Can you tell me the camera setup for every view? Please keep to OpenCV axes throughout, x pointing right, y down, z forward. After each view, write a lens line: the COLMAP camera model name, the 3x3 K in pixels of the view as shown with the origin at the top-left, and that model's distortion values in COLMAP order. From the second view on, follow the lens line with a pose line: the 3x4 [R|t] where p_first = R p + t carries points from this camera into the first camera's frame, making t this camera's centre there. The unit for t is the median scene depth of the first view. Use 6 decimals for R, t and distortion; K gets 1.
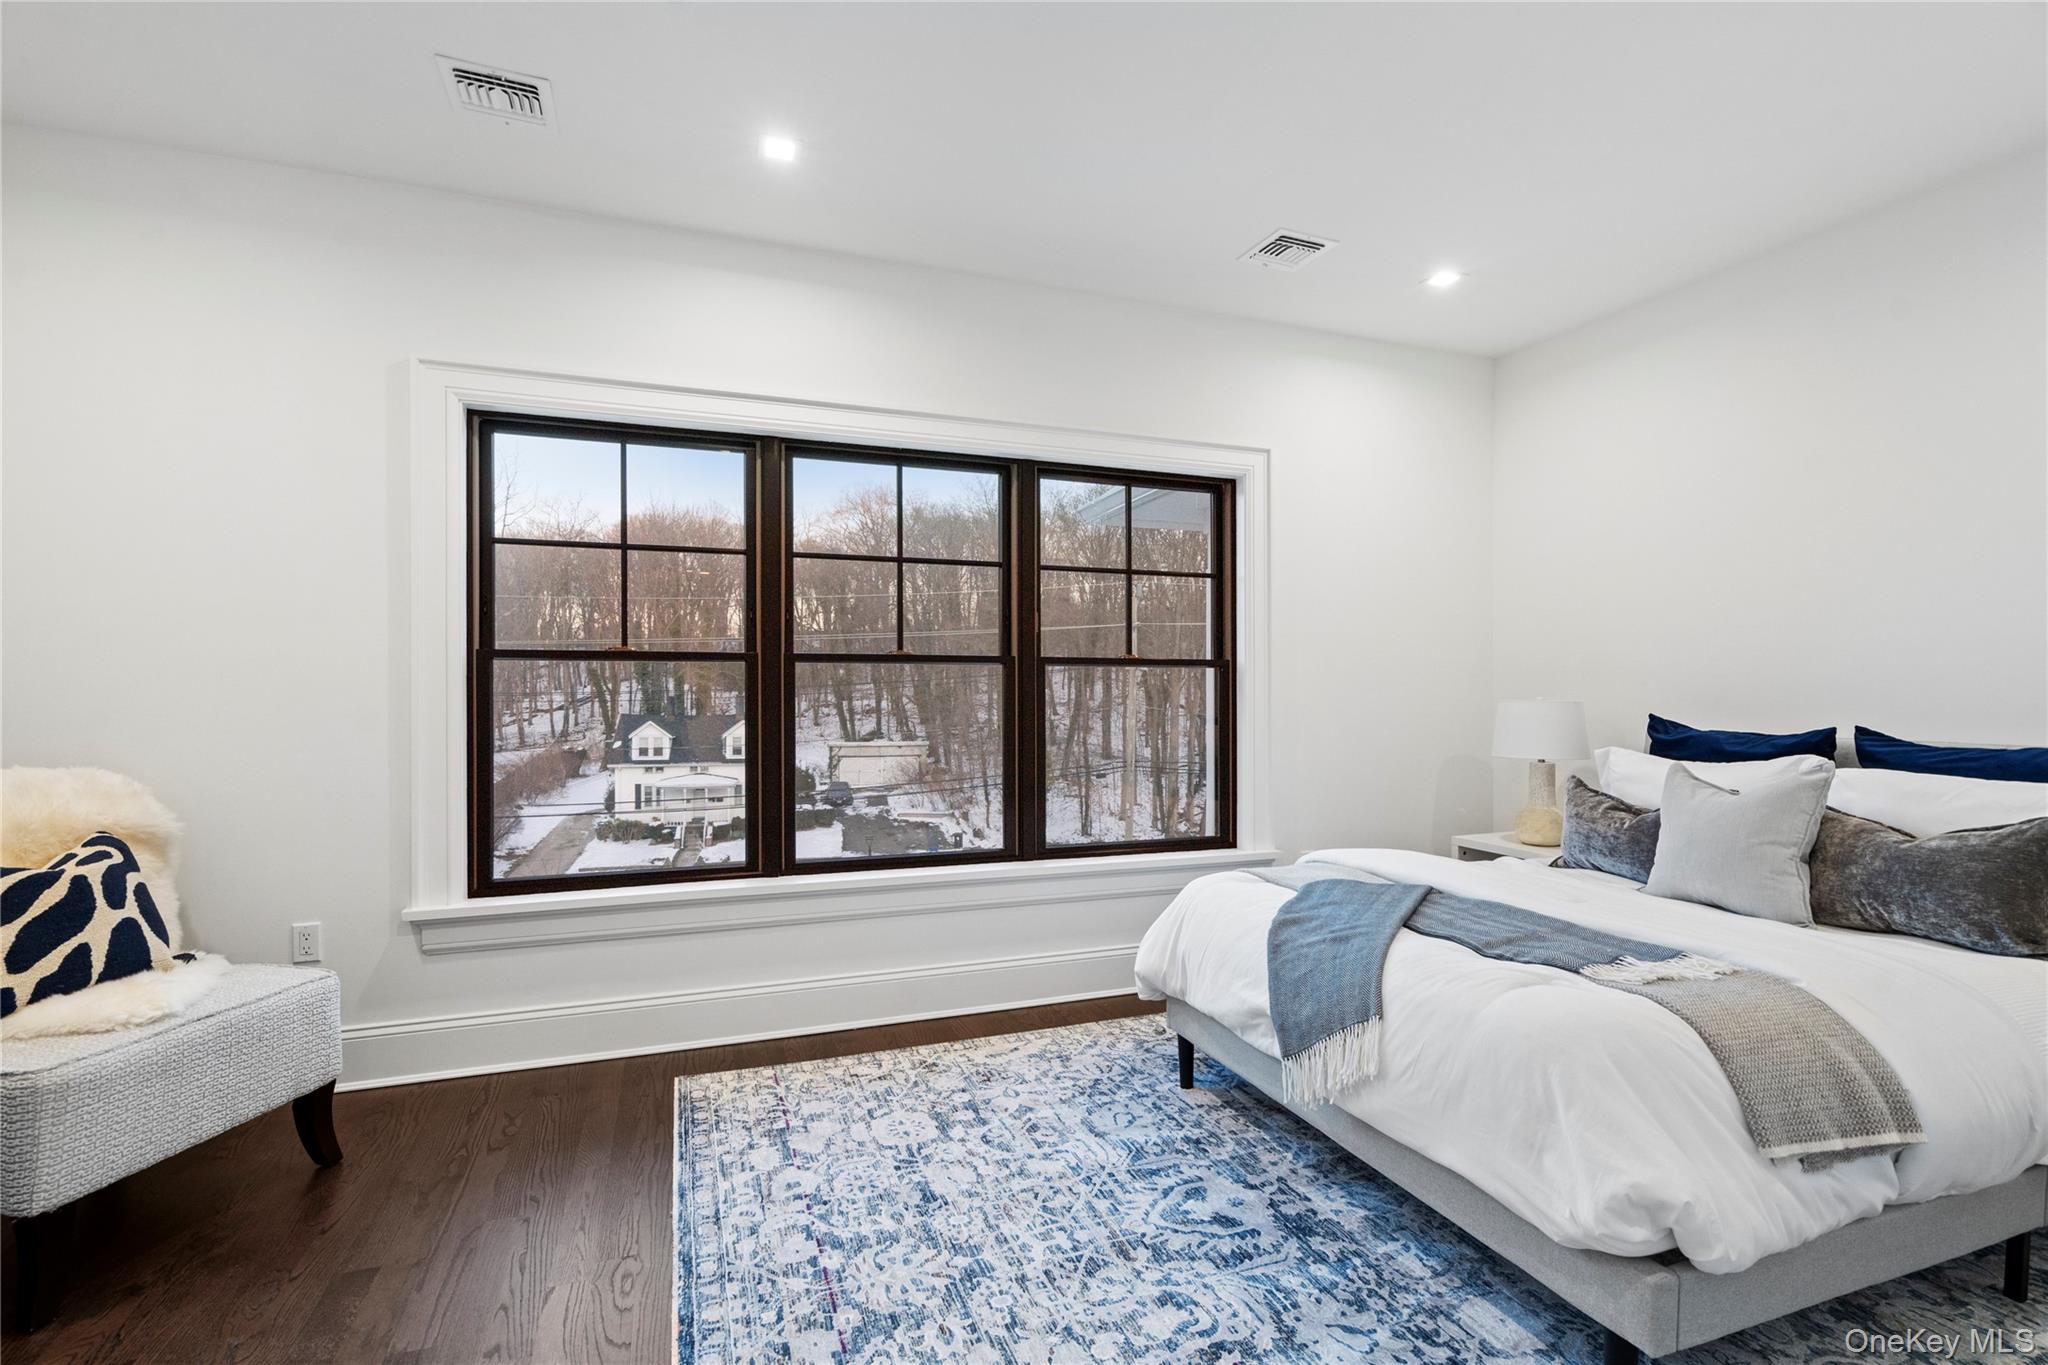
lens RADIAL K [[942.0, 0, 1023.0], [0, 942.0, 702.3], [0, 0, 1]] dist [-0.002328, 0.000475]
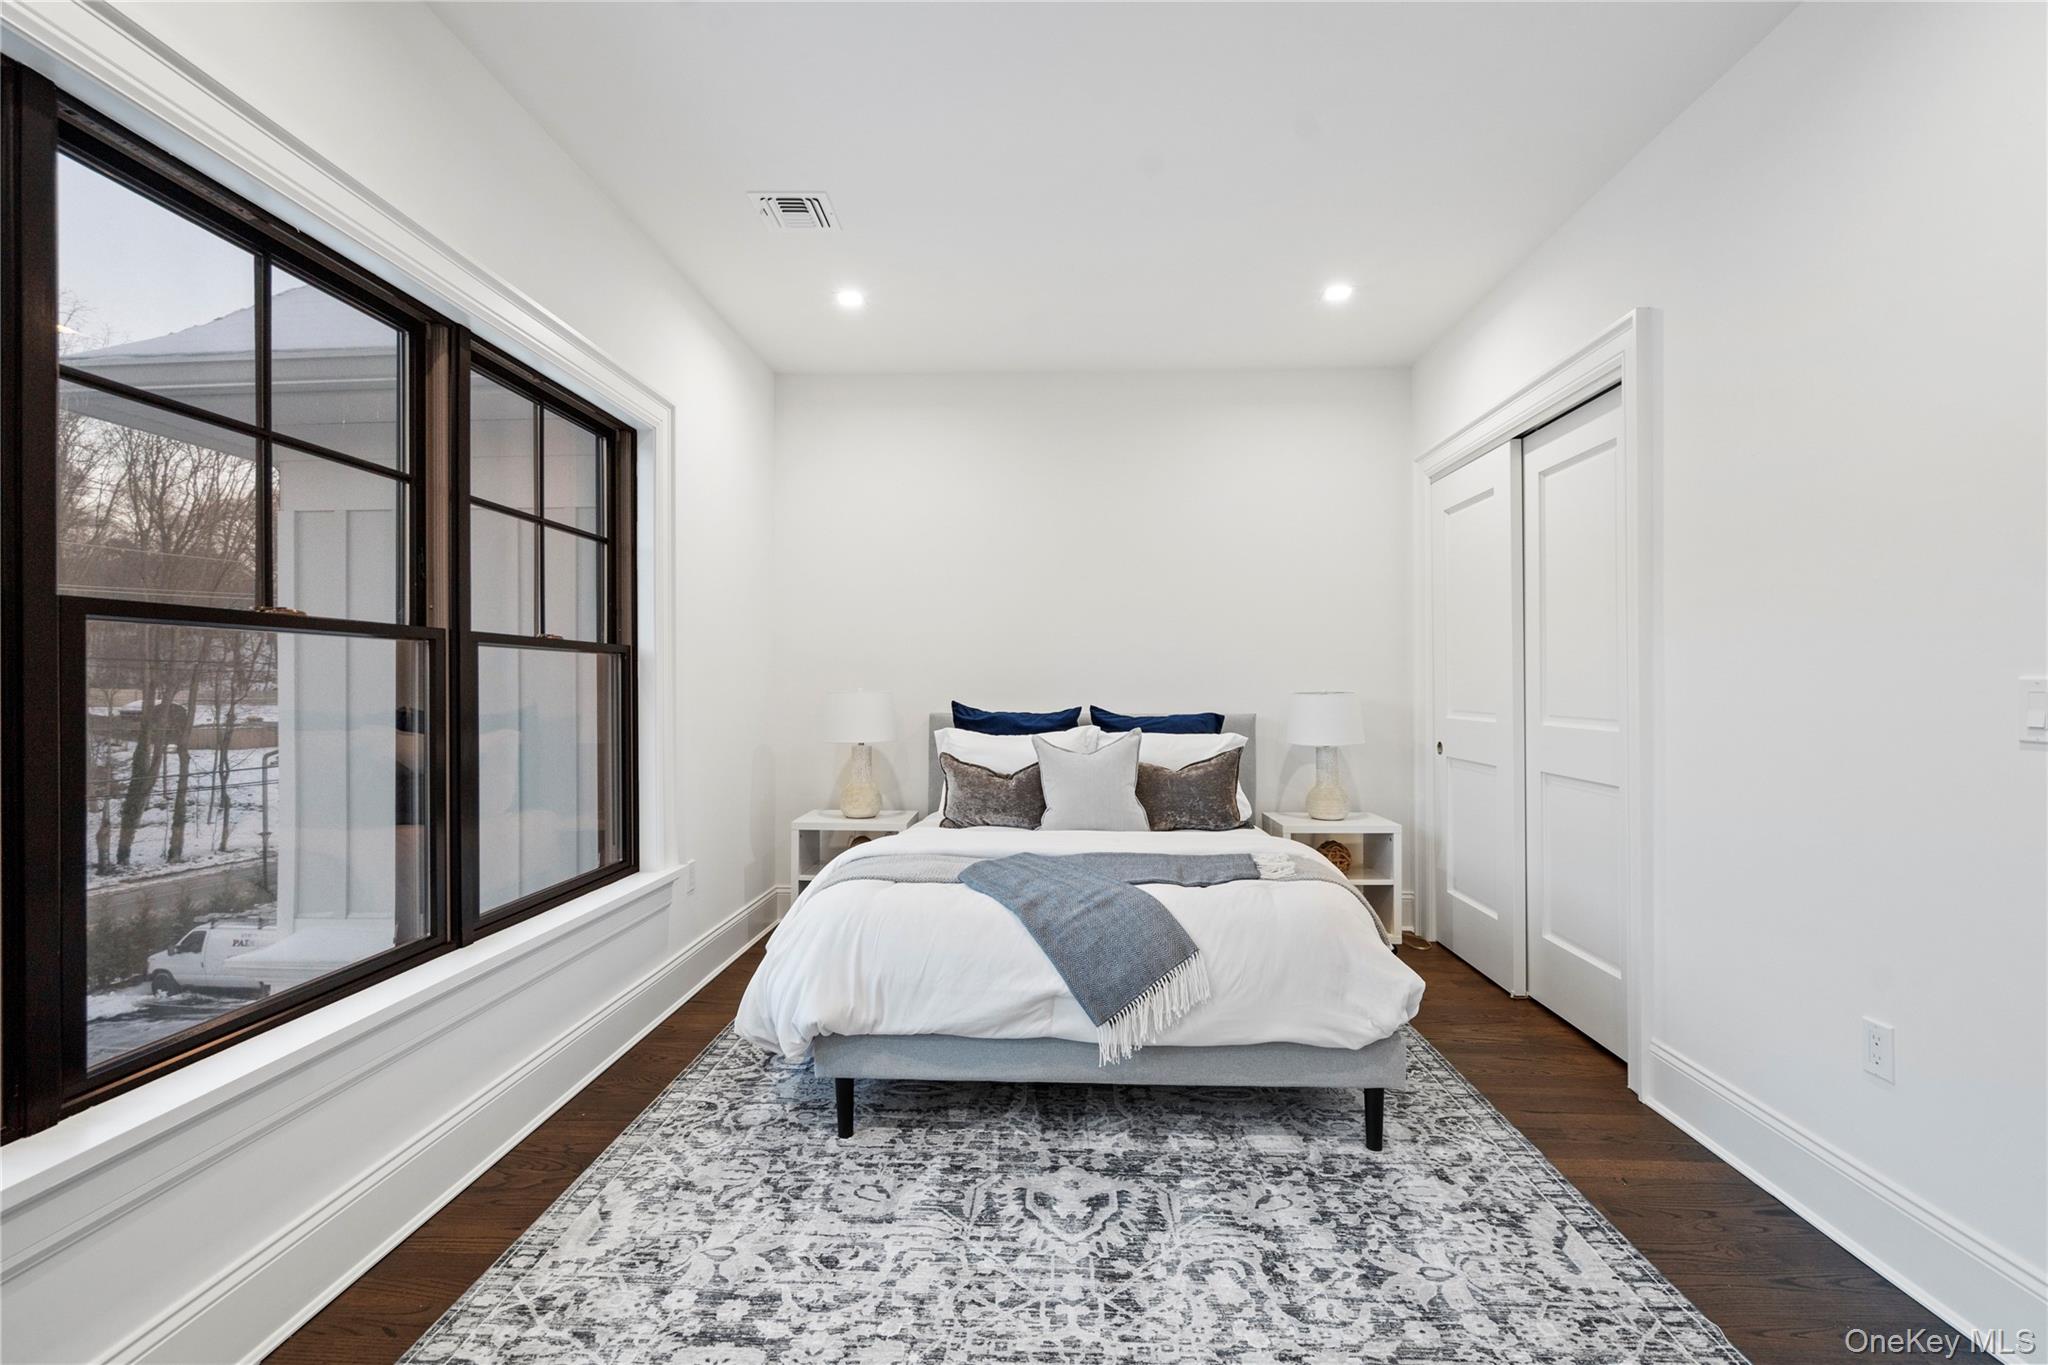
lens RADIAL K [[927.3, 0, 1028.1], [0, 927.3, 684.1], [0, 0, 1]] dist [-0.007048, 0.000475]
pose [[0.377075, -0.001727, 0.926181, -0.618408], [0.010519, 0.999942, -0.002417, -0.008374], [-0.926123, 0.010654, 0.377071, 0.567847]]
